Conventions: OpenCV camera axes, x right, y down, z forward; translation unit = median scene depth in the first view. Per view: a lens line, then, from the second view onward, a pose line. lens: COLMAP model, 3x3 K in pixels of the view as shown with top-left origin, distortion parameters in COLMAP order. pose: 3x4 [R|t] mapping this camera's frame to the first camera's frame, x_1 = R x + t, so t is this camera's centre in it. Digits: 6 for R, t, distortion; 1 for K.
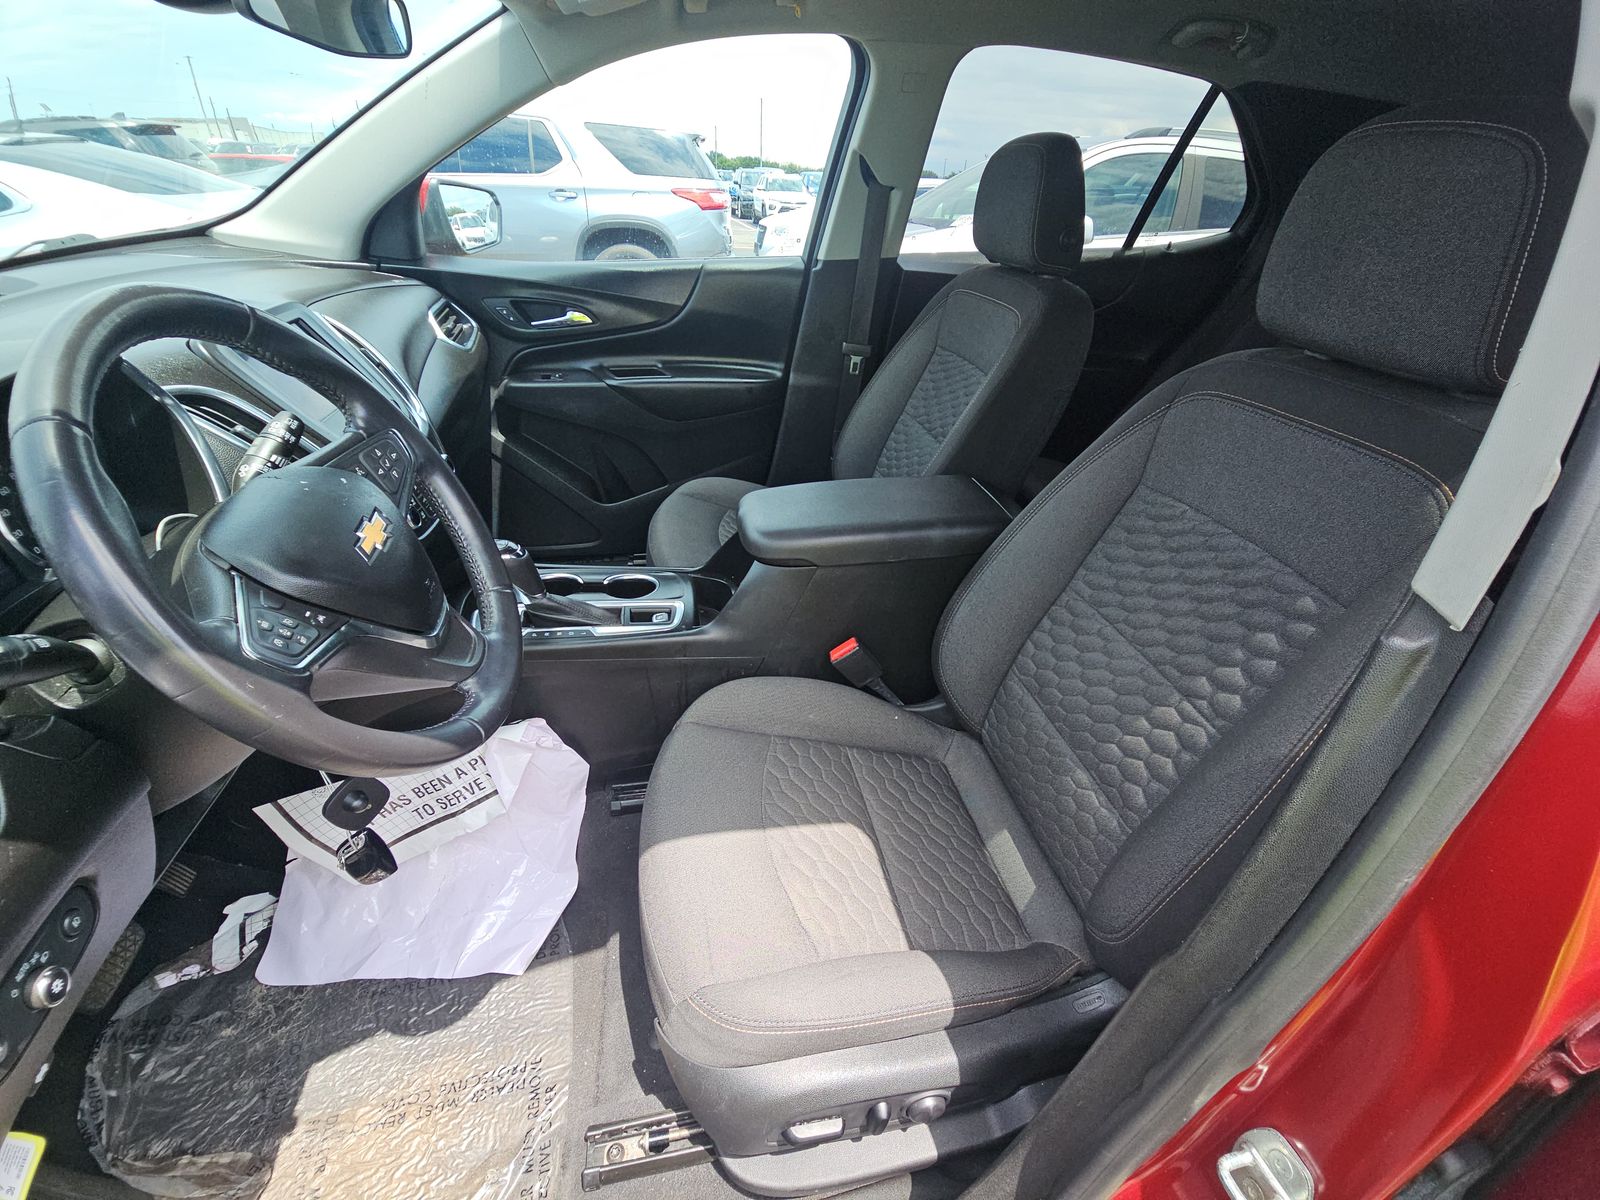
lens RADIAL K [[652.4, 0, 812.0], [0, 652.4, 599.8], [0, 0, 1]] dist [0.009947, -0.006722]
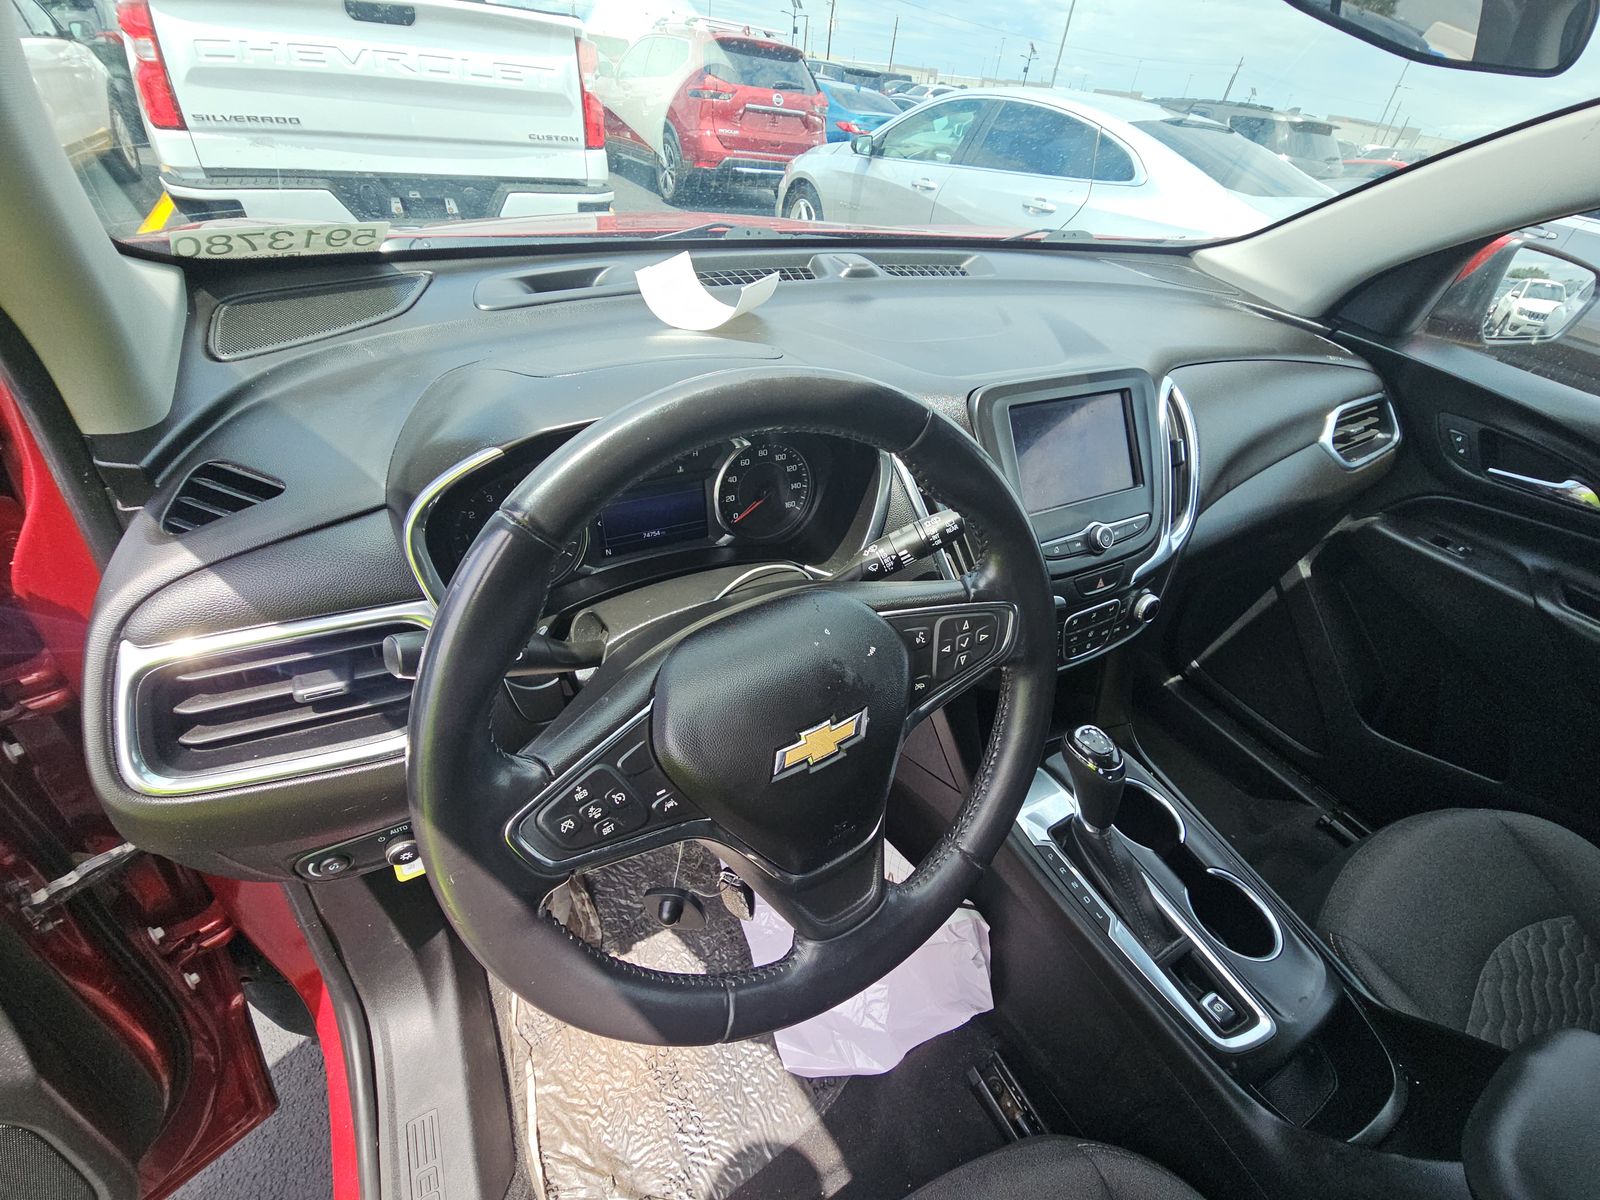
lens RADIAL K [[652.4, 0, 812.0], [0, 652.4, 599.8], [0, 0, 1]] dist [0.009947, -0.006722]
pose [[0.307980, 0.579822, -0.754291, -0.077030], [-0.581053, 0.742420, 0.333451, -0.153861], [0.753343, 0.335587, 0.565558, 0.183829]]
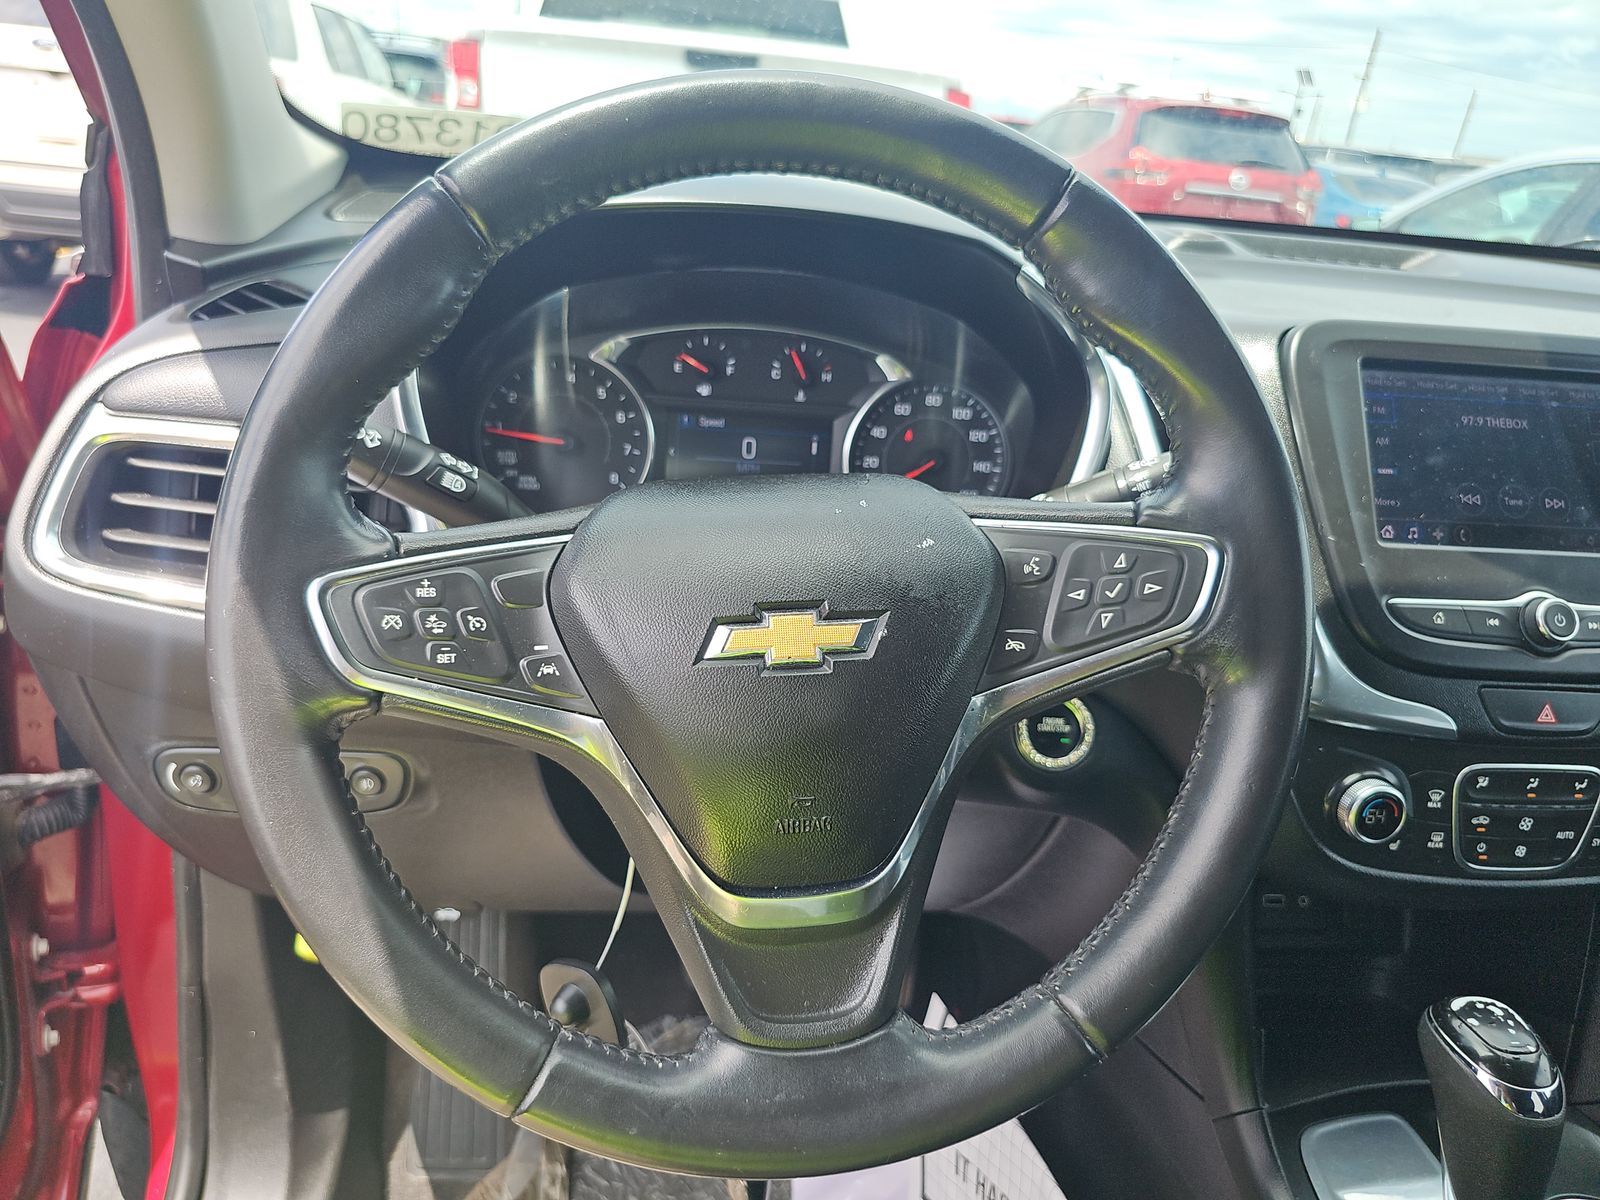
lens RADIAL K [[1079.4, 0, 775.6], [0, 1079.4, 594.0], [0, 0, 1]] dist [0.013380, -0.020485]
pose [[-0.112338, 0.356331, -0.927582, -0.003574], [-0.608529, 0.713295, 0.347711, -0.125101], [0.785540, 0.603521, 0.136708, 0.299939]]
